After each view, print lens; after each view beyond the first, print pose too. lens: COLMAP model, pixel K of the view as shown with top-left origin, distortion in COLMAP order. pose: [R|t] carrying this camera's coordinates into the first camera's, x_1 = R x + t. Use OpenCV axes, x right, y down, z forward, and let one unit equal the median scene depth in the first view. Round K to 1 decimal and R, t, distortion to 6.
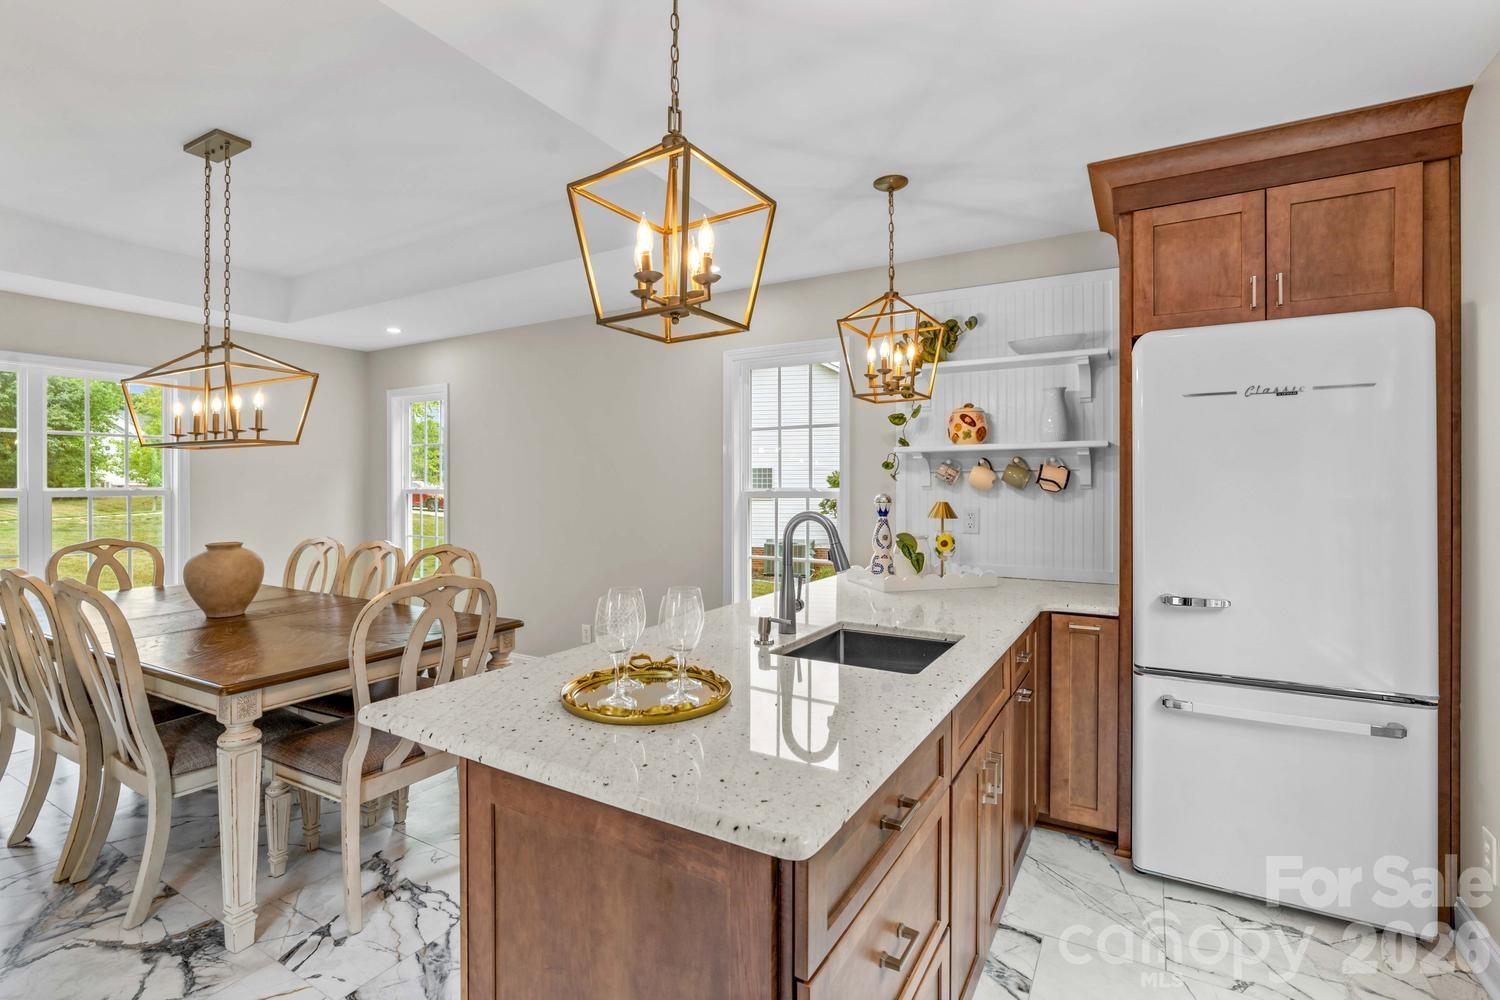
lens RADIAL K [[692.1, 0, 727.7], [0, 692.1, 491.1], [0, 0, 1]] dist [-0.013859, 0.006305]
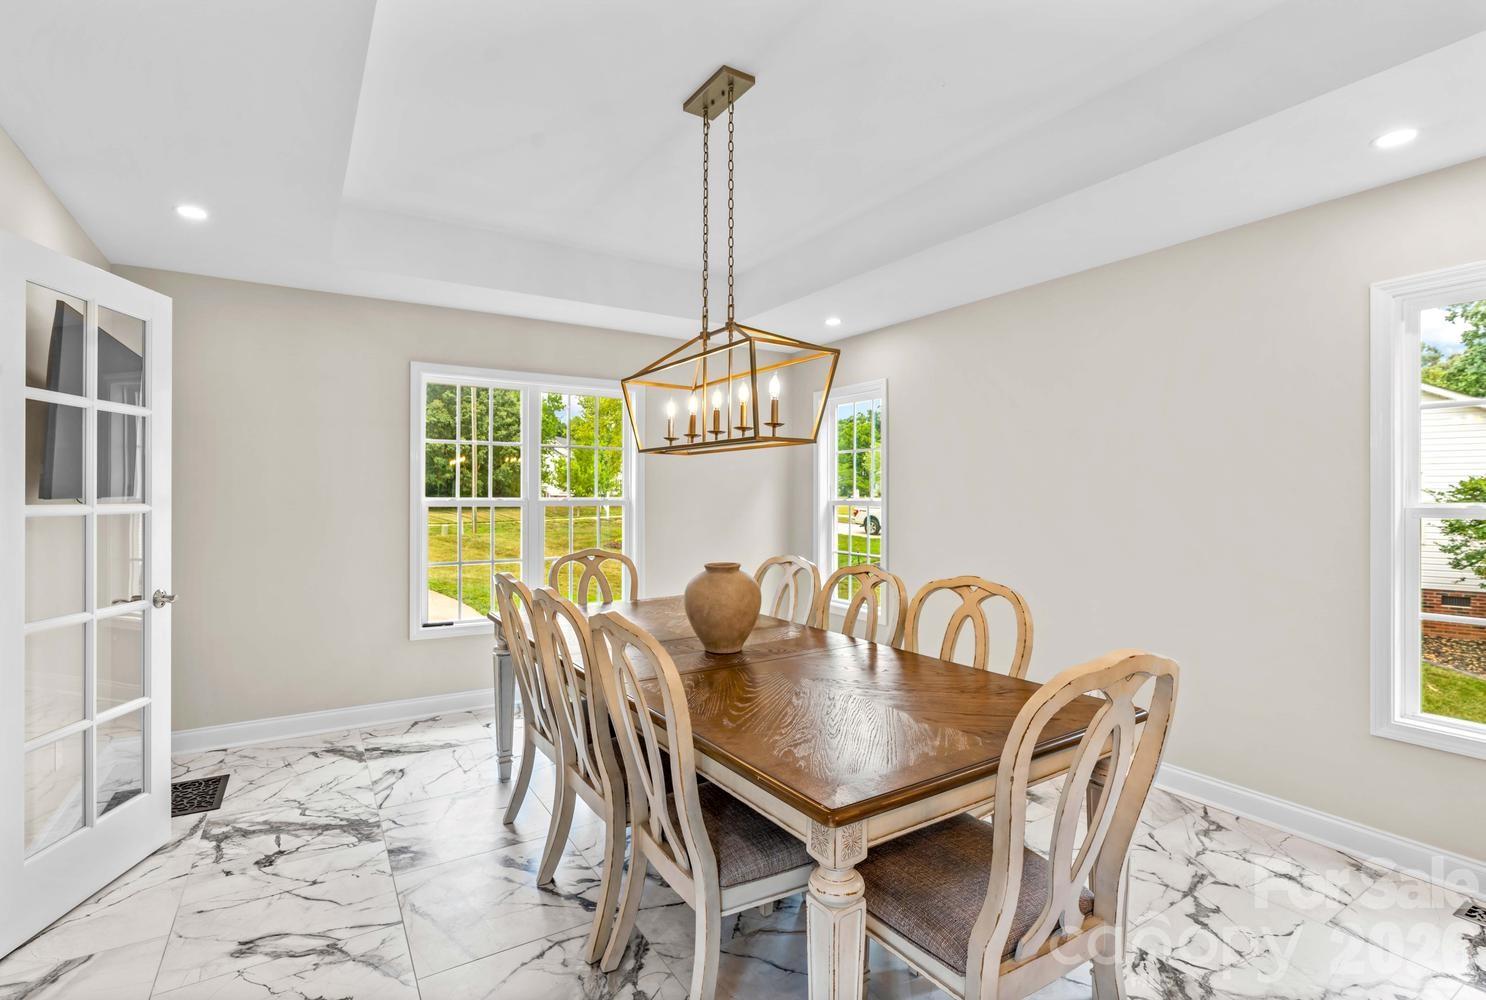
lens RADIAL K [[734.7, 0, 732.9], [0, 734.7, 506.8], [0, 0, 1]] dist [-0.014291, 0.000862]
pose [[0.879937, 0.010648, -0.474971, -0.298627], [-0.008330, 0.999941, 0.006984, -0.000907], [0.475018, -0.002189, 0.879974, 0.219336]]
